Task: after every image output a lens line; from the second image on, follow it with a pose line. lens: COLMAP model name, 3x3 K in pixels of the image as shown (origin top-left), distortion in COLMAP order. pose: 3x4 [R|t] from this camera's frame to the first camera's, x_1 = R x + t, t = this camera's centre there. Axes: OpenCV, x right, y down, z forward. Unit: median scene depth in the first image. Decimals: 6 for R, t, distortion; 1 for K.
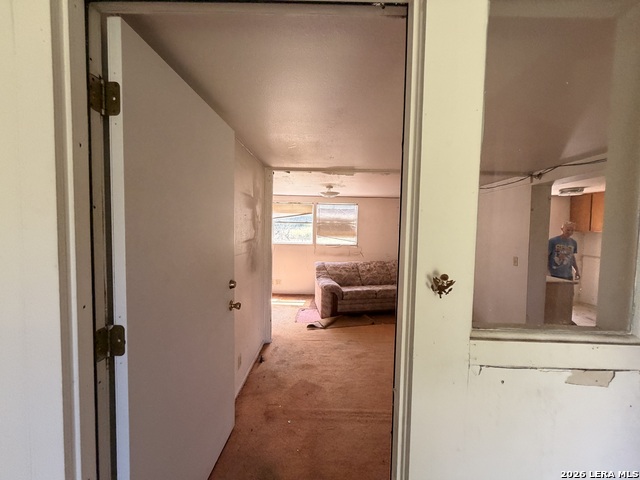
lens RADIAL K [[256.1, 0, 320.0], [0, 256.1, 240.0], [0, 0, 1]] dist [0.000494, 0.000202]
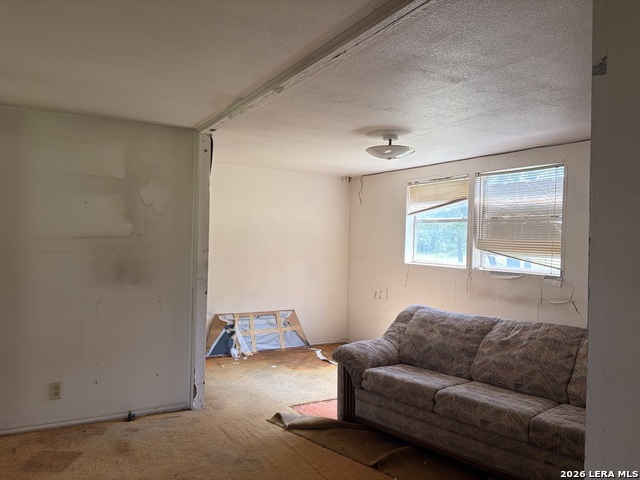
lens RADIAL K [[477.8, 0, 320.0], [0, 477.8, 240.0], [0, 0, 1]] dist [0.073726, -0.107794]
pose [[0.514026, -0.001857, -0.857773, 0.548295], [-0.056997, 0.997714, -0.036315, 0.010970], [0.855879, 0.067557, 0.512745, 0.368066]]
